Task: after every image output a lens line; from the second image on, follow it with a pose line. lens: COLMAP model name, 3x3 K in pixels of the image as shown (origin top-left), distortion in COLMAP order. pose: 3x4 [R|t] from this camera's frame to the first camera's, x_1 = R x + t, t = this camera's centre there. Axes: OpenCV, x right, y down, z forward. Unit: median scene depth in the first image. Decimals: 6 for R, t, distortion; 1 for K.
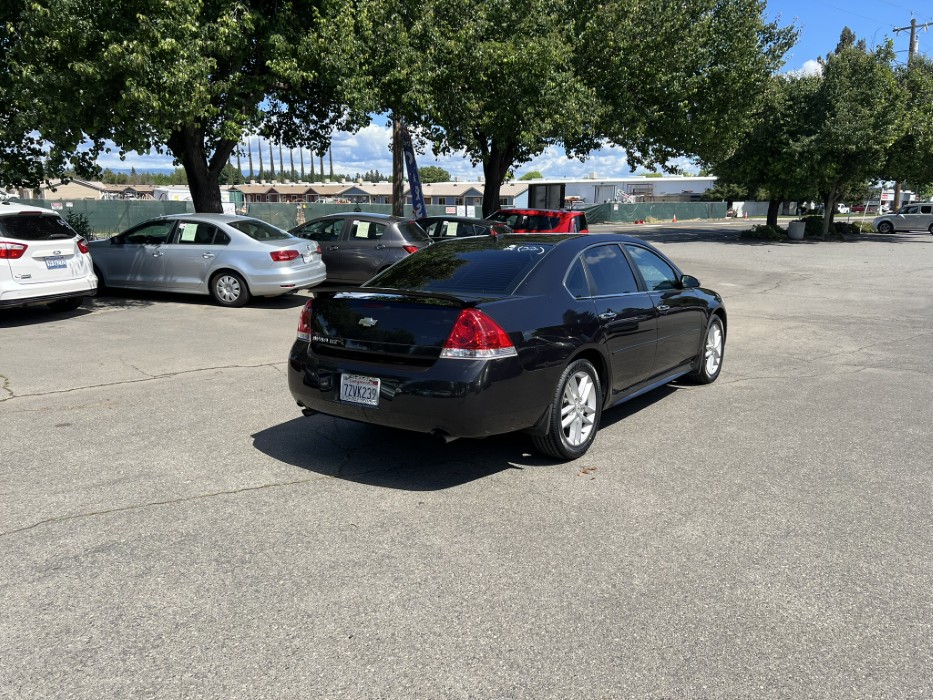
lens RADIAL K [[773.1, 0, 466.5], [0, 773.1, 350.0], [0, 0, 1]] dist [0.012542, 0.005347]
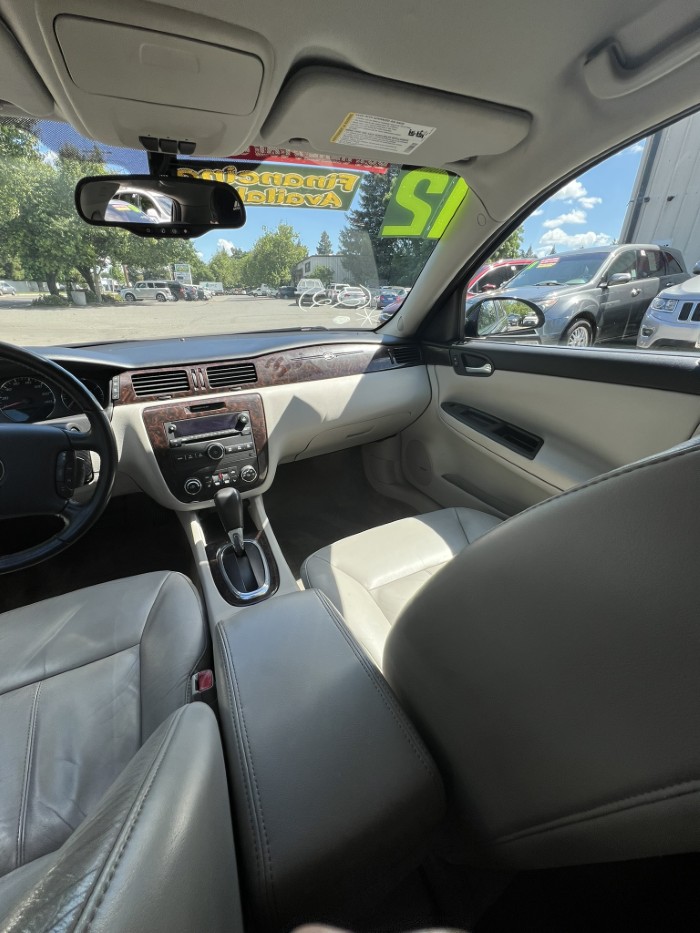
lens RADIAL K [[375.2, 0, 350.0], [0, 375.2, 466.5], [0, 0, 1]] dist [-0.002909, -0.000150]
pose [[0.483312, -0.365242, 0.795618, 0.027272], [0.156828, 0.930233, 0.331771, -0.024898], [-0.861287, -0.035574, 0.506873, 0.265592]]
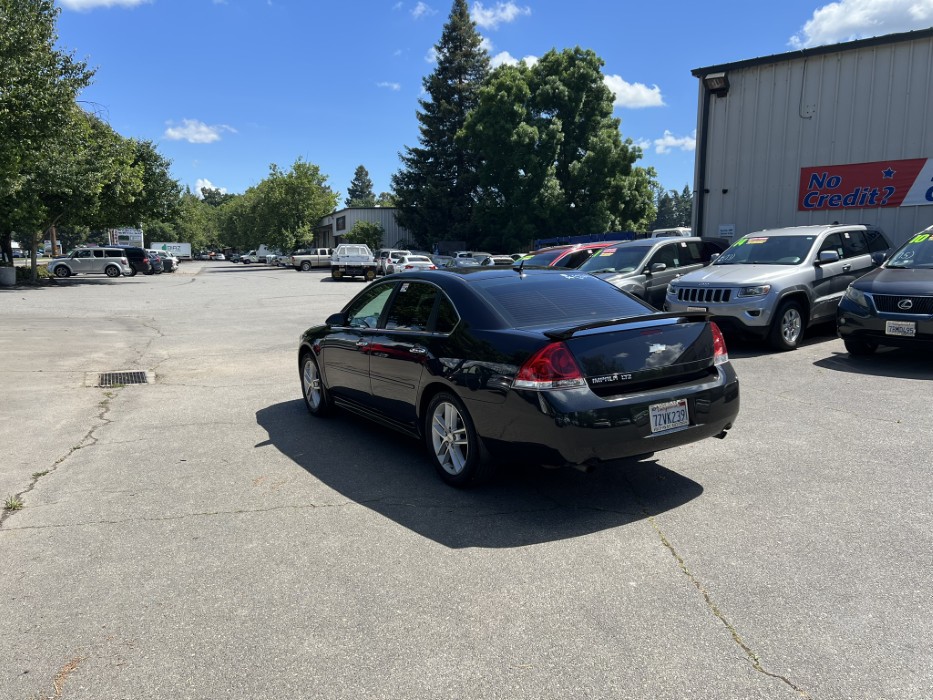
lens RADIAL K [[773.1, 0, 466.5], [0, 773.1, 350.0], [0, 0, 1]] dist [0.012542, 0.005347]
pose [[0.402188, -0.120930, 0.907536, -0.219606], [0.174533, 0.983188, 0.053663, -0.025297], [-0.898768, 0.136812, 0.416532, 0.155043]]
